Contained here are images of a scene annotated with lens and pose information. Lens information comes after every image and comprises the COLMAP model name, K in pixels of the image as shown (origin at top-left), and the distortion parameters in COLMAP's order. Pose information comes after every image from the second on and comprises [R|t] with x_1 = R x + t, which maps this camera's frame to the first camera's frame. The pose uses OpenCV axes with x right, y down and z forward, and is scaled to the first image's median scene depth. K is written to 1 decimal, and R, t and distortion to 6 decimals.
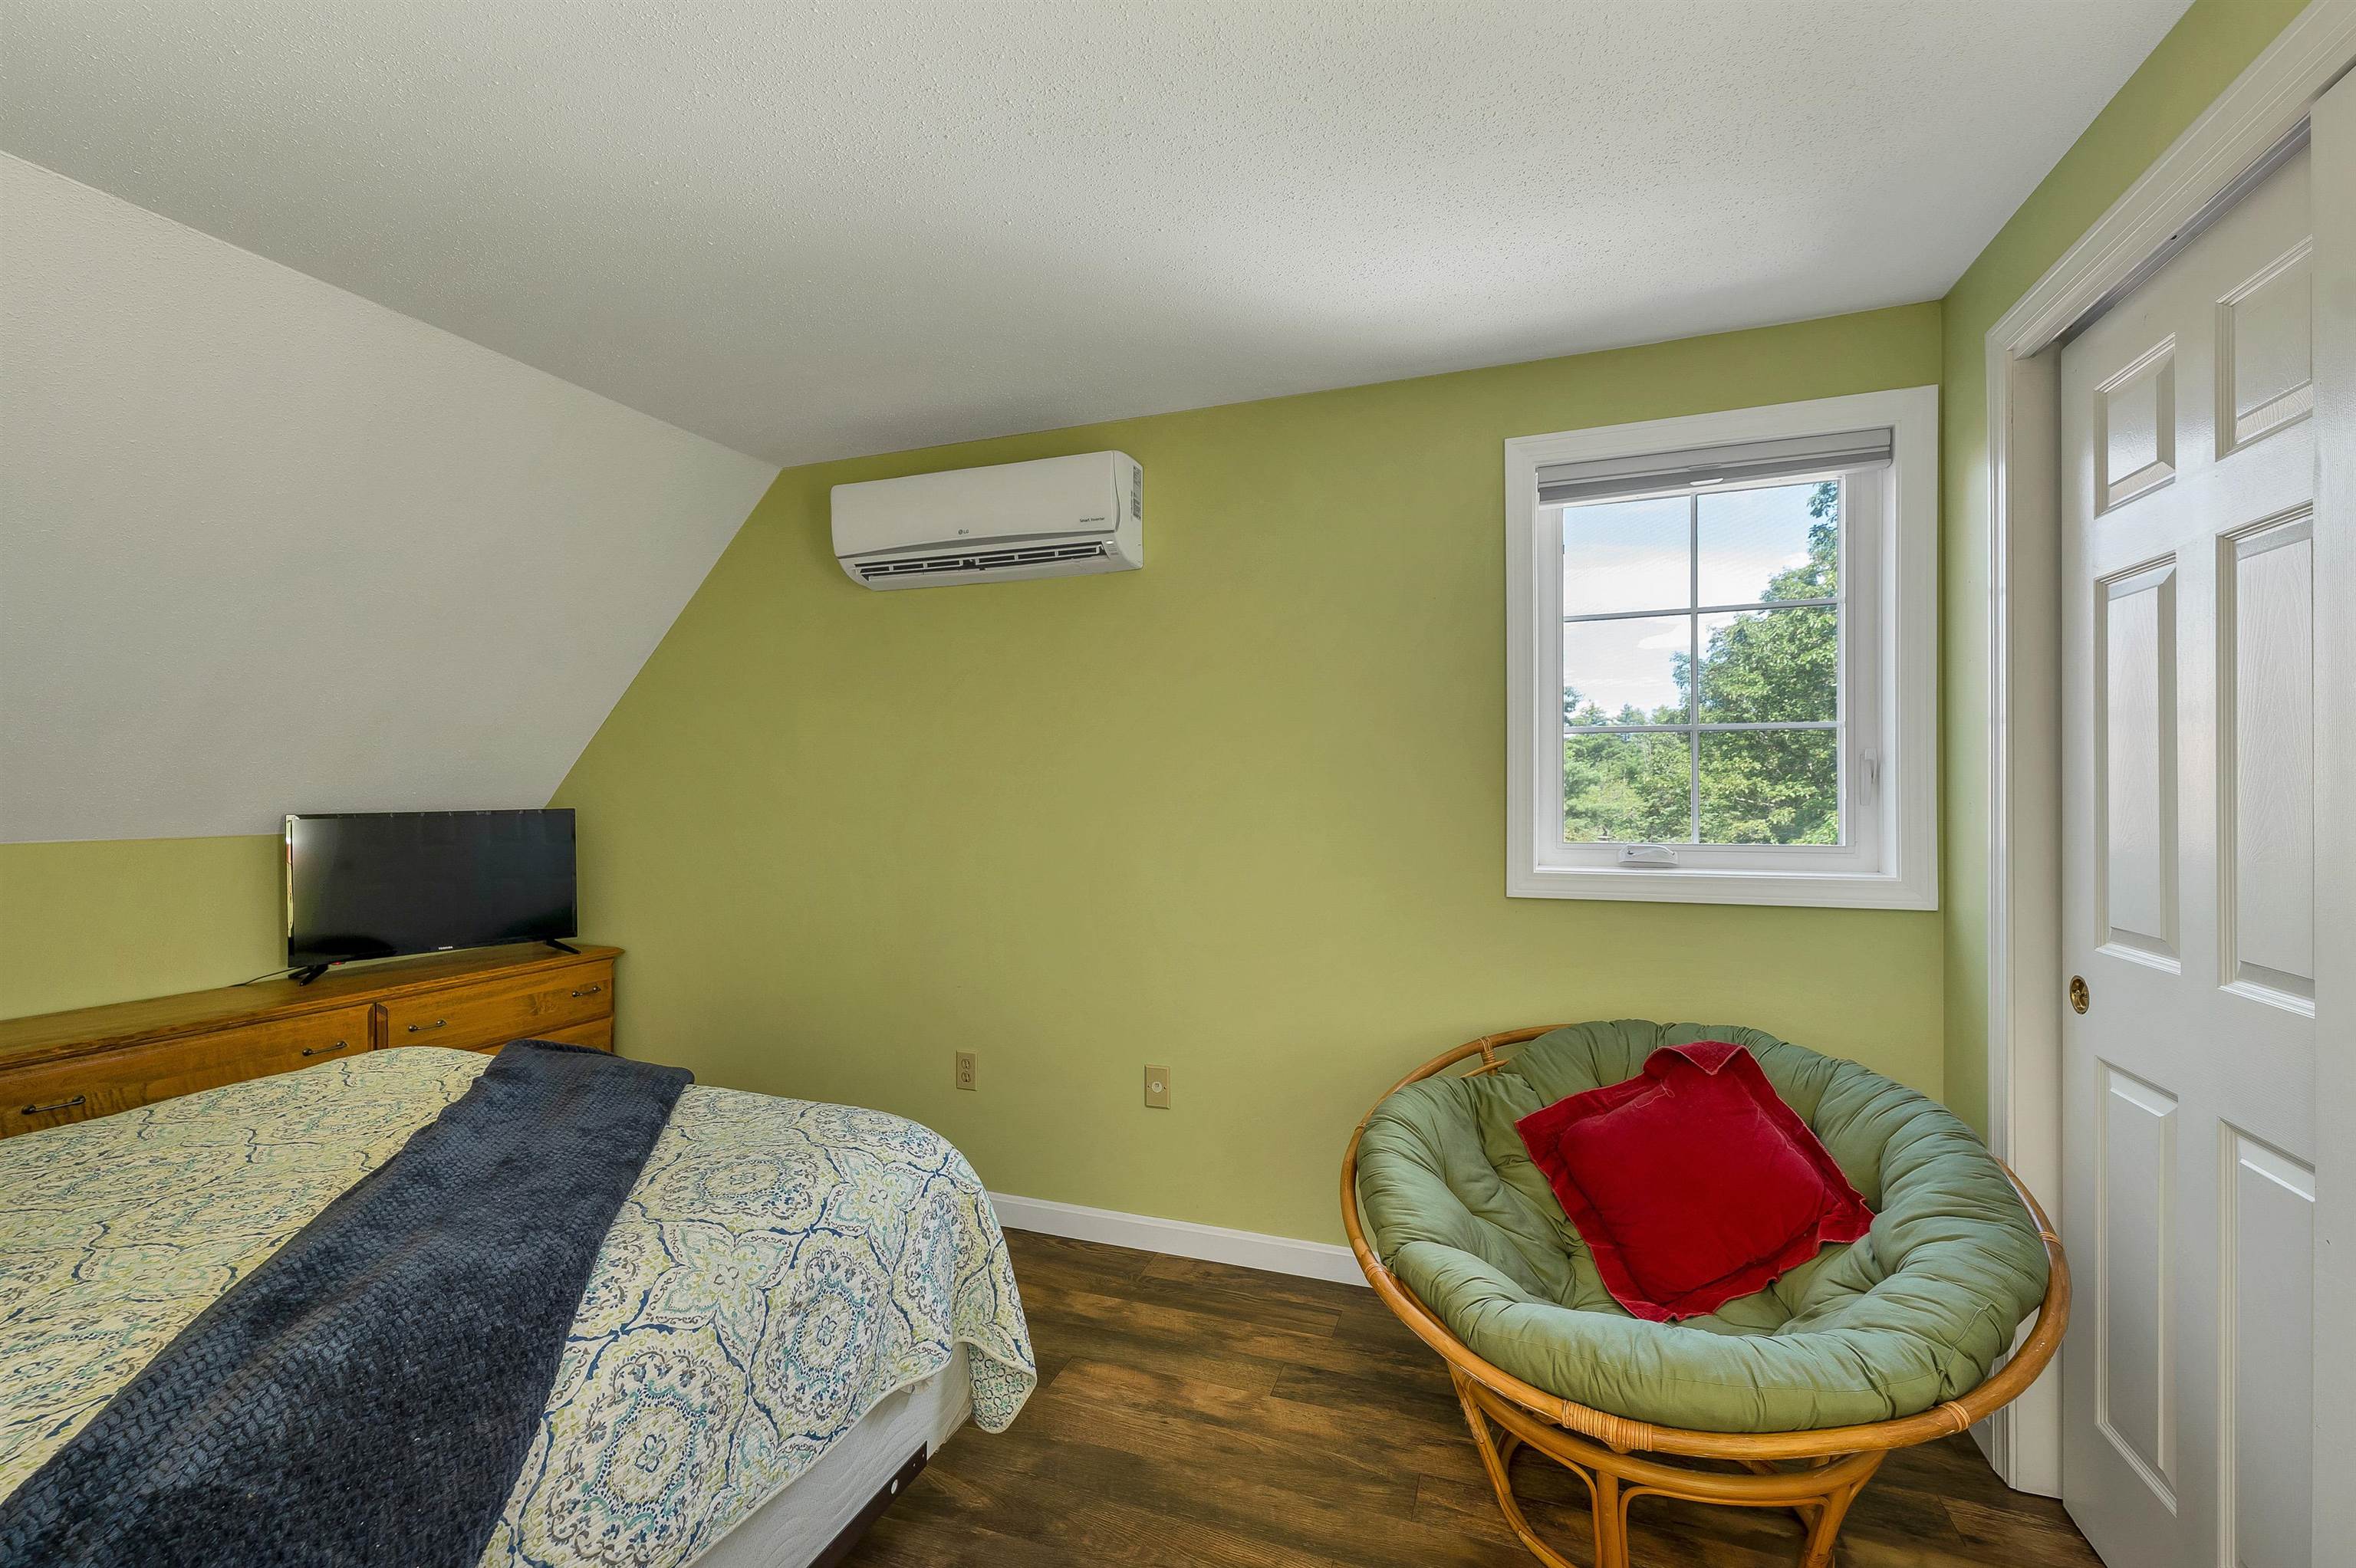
lens RADIAL K [[994.1, 0, 1167.9], [0, 994.1, 792.4], [0, 0, 1]] dist [0.000009, 0.000307]
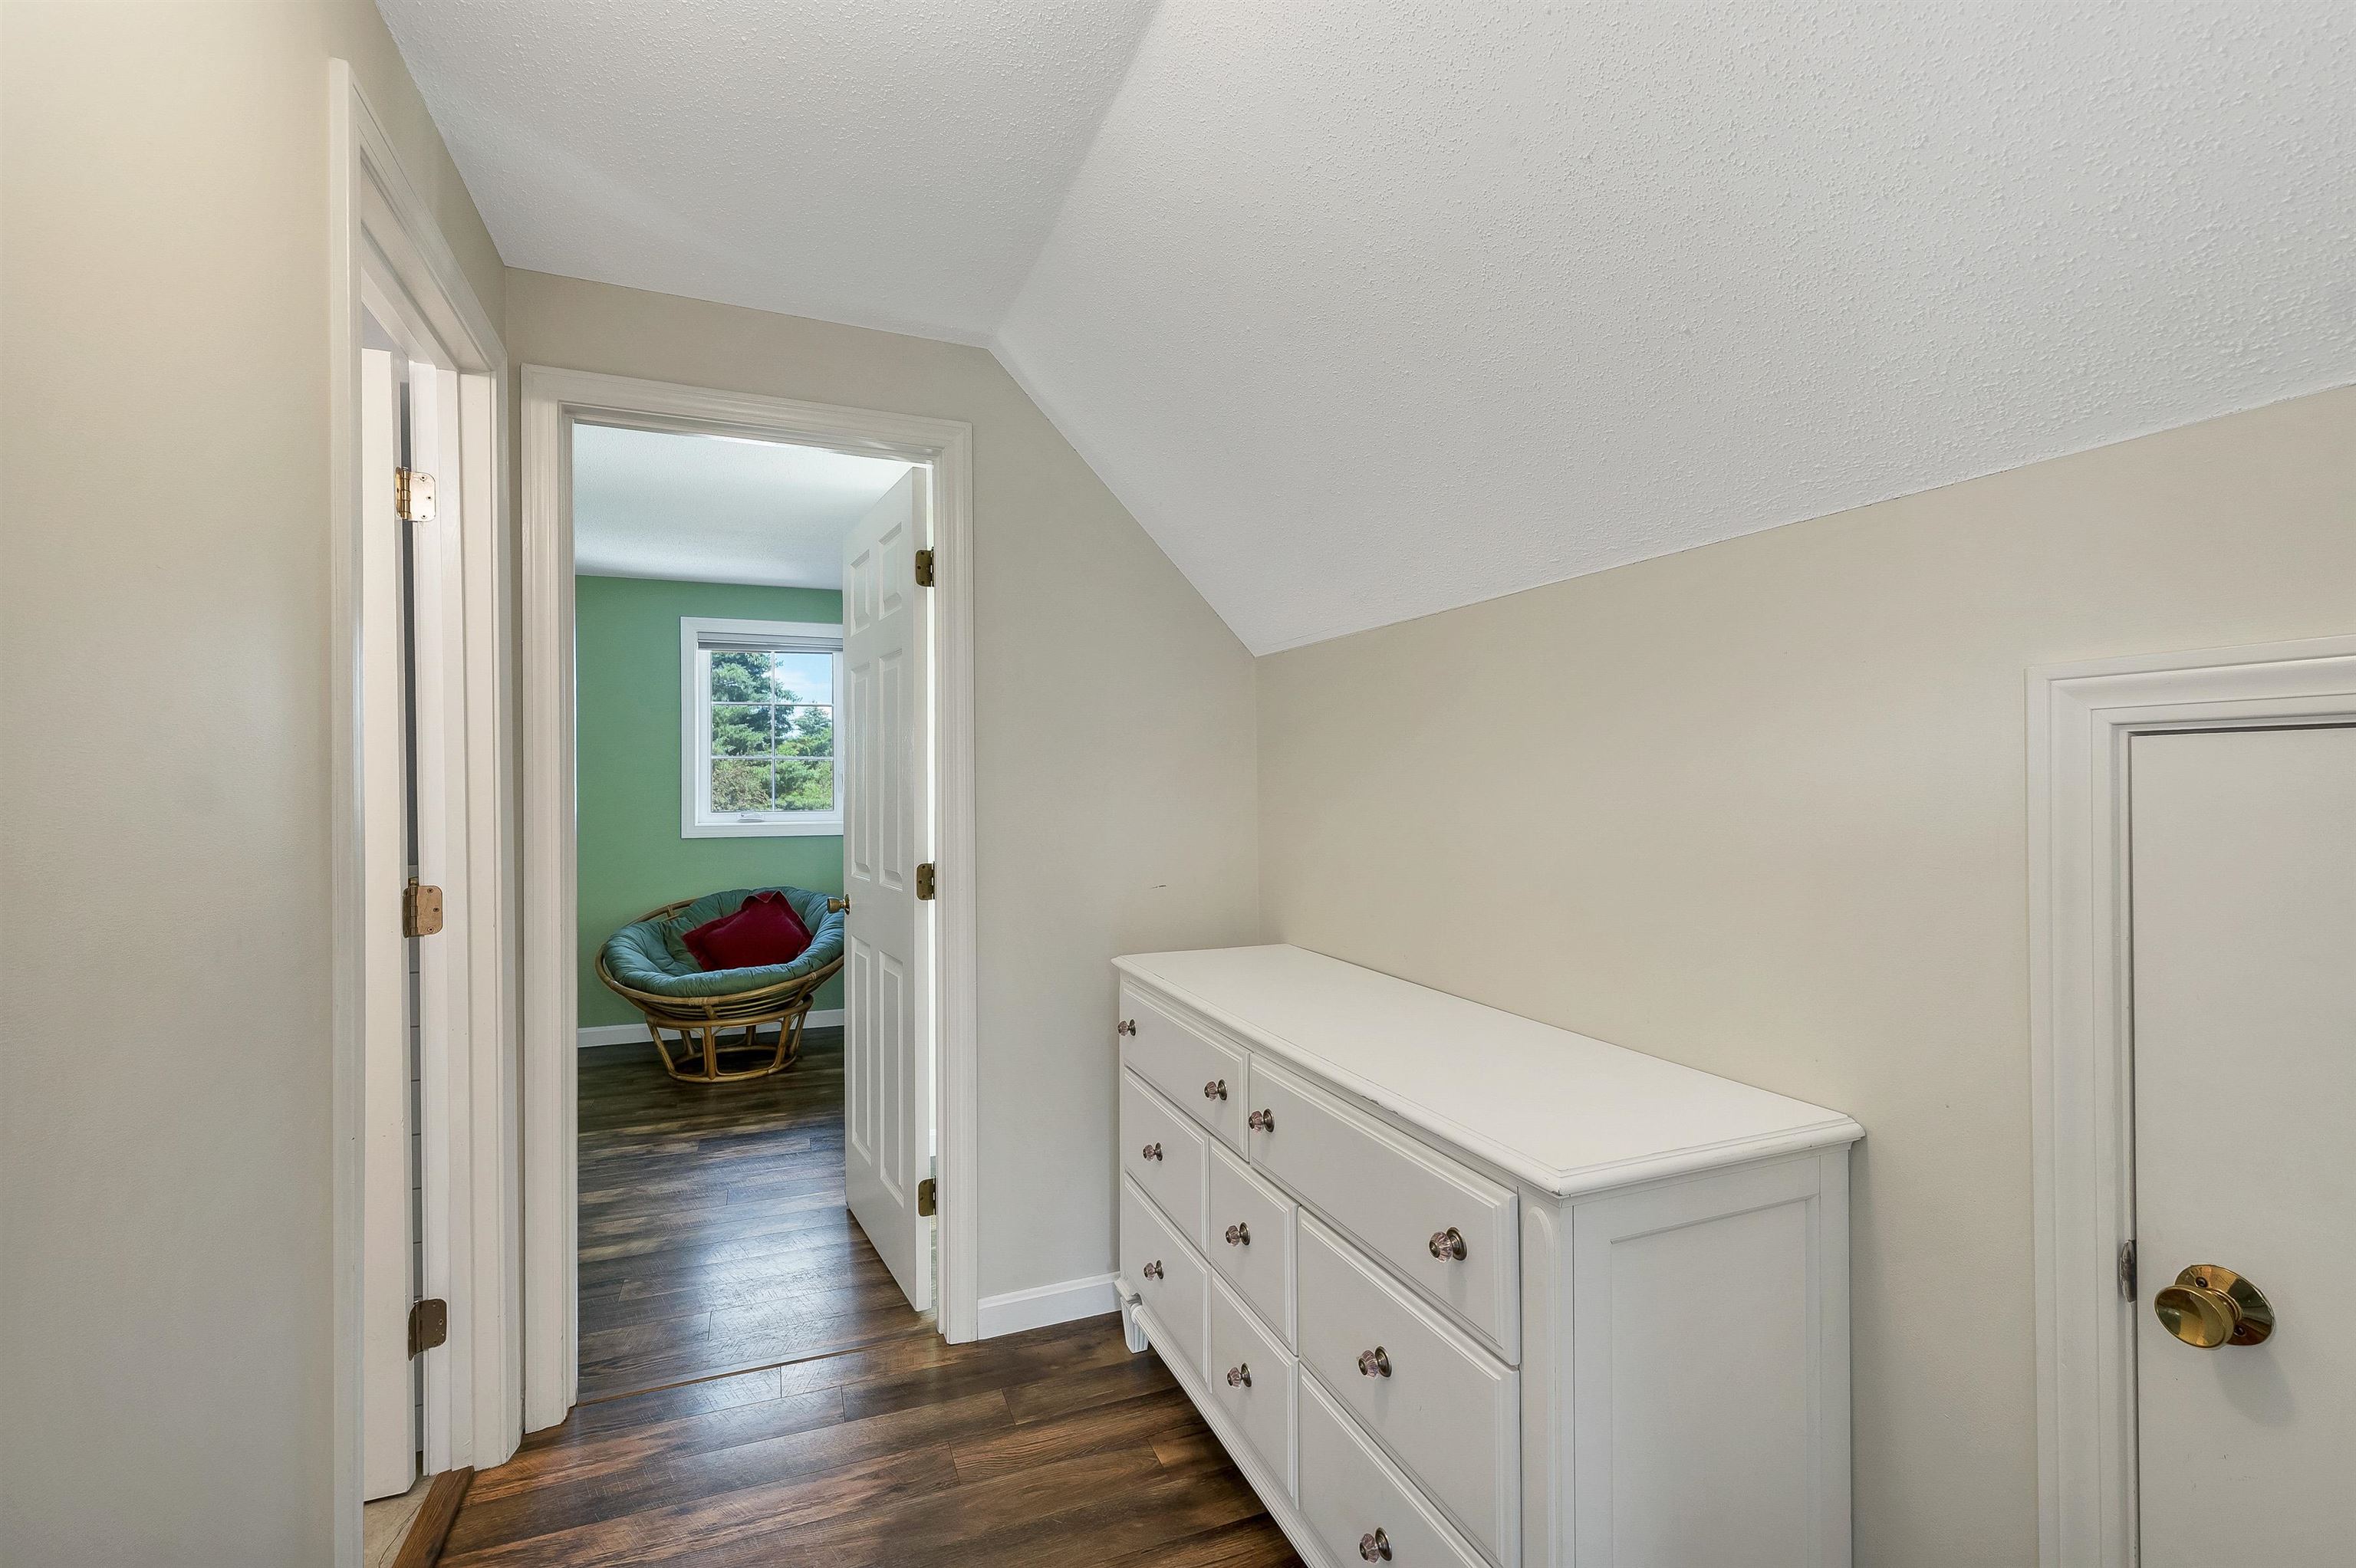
lens RADIAL K [[994.1, 0, 1167.9], [0, 994.1, 792.4], [0, 0, 1]] dist [0.000009, 0.000307]
pose [[0.739975, -0.001298, 0.672633, -0.351882], [-0.000936, 0.999995, 0.002959, 0.002672], [-0.672633, -0.002820, 0.739971, -1.411976]]
